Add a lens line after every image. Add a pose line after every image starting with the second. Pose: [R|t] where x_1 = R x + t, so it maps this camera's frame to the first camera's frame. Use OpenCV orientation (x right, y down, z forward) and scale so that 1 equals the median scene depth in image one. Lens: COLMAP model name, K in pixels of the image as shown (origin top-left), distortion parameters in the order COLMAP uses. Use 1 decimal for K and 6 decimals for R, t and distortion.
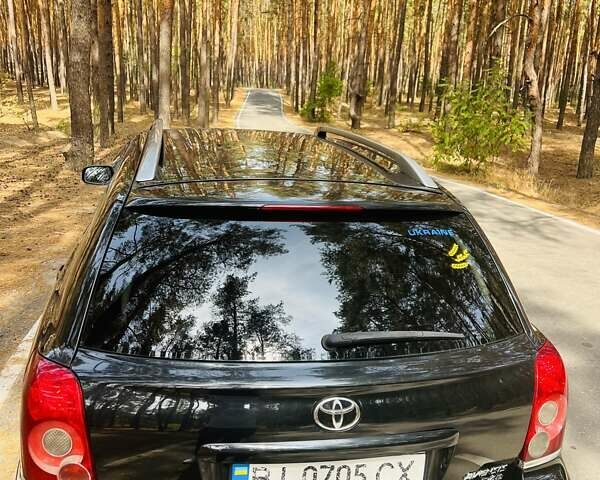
lens RADIAL K [[617.0, 0, 300.0], [0, 617.0, 240.0], [0, 0, 1]] dist [0.101255, -0.199093]
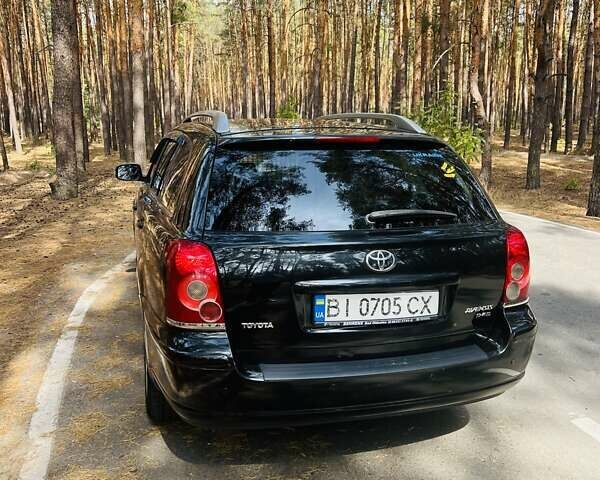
lens RADIAL K [[617.0, 0, 300.0], [0, 617.0, 240.0], [0, 0, 1]] dist [0.101255, -0.199093]
pose [[0.996075, -0.060246, 0.064849, -0.157657], [0.064044, 0.996250, -0.058171, 0.209872], [-0.061101, 0.062096, 0.996198, -0.333251]]
